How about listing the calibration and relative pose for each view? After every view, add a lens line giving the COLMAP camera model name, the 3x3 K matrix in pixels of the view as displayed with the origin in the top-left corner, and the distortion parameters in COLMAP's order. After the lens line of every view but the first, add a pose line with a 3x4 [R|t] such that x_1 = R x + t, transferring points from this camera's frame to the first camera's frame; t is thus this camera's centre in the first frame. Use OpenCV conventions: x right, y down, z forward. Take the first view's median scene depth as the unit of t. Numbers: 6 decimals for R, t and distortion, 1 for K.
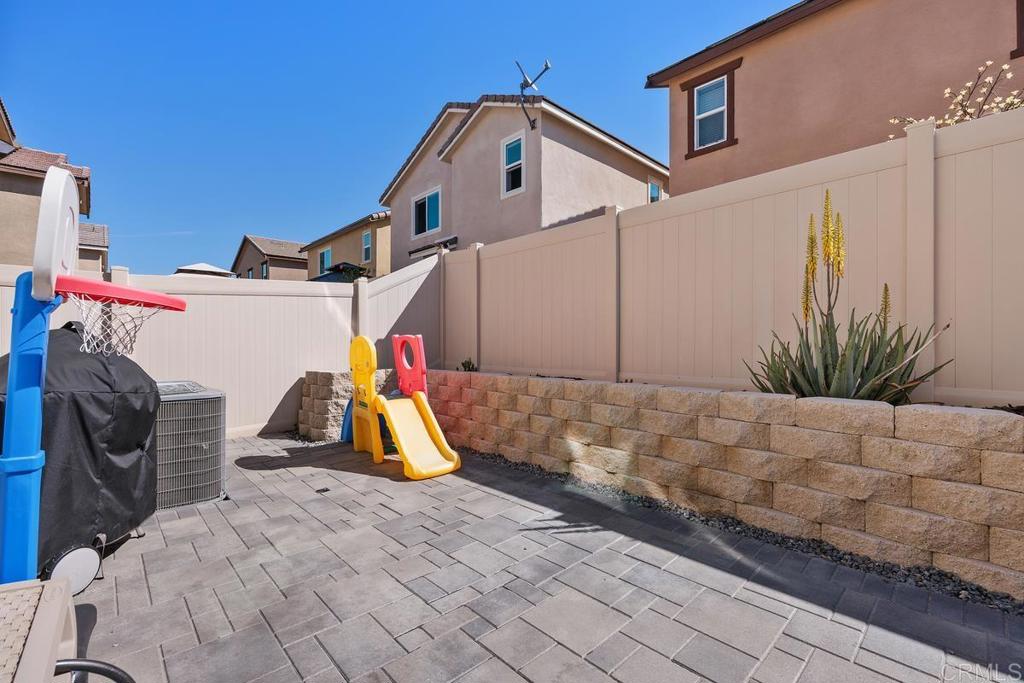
lens RADIAL K [[445.6, 0, 515.2], [0, 445.6, 345.1], [0, 0, 1]] dist [-0.002329, -0.000016]
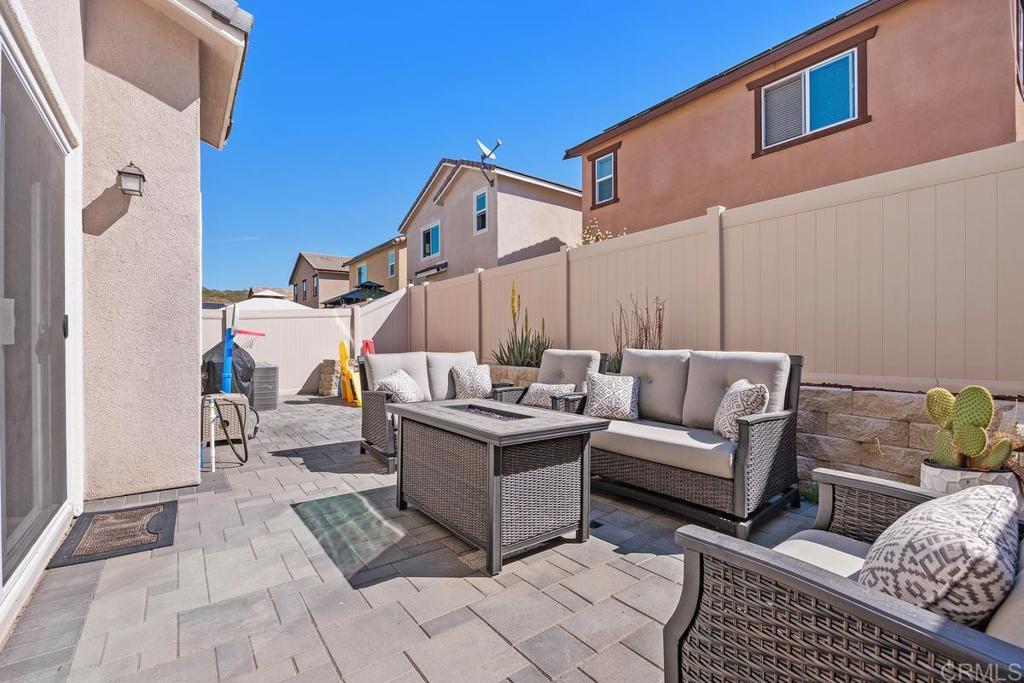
lens RADIAL K [[445.6, 0, 508.8], [0, 445.6, 341.6], [0, 0, 1]] dist [-0.002329, -0.000016]
pose [[0.993581, -0.004415, -0.113039, 0.236942], [0.003919, 0.999982, -0.004612, -0.000667], [0.113057, 0.004139, 0.993580, -0.345145]]
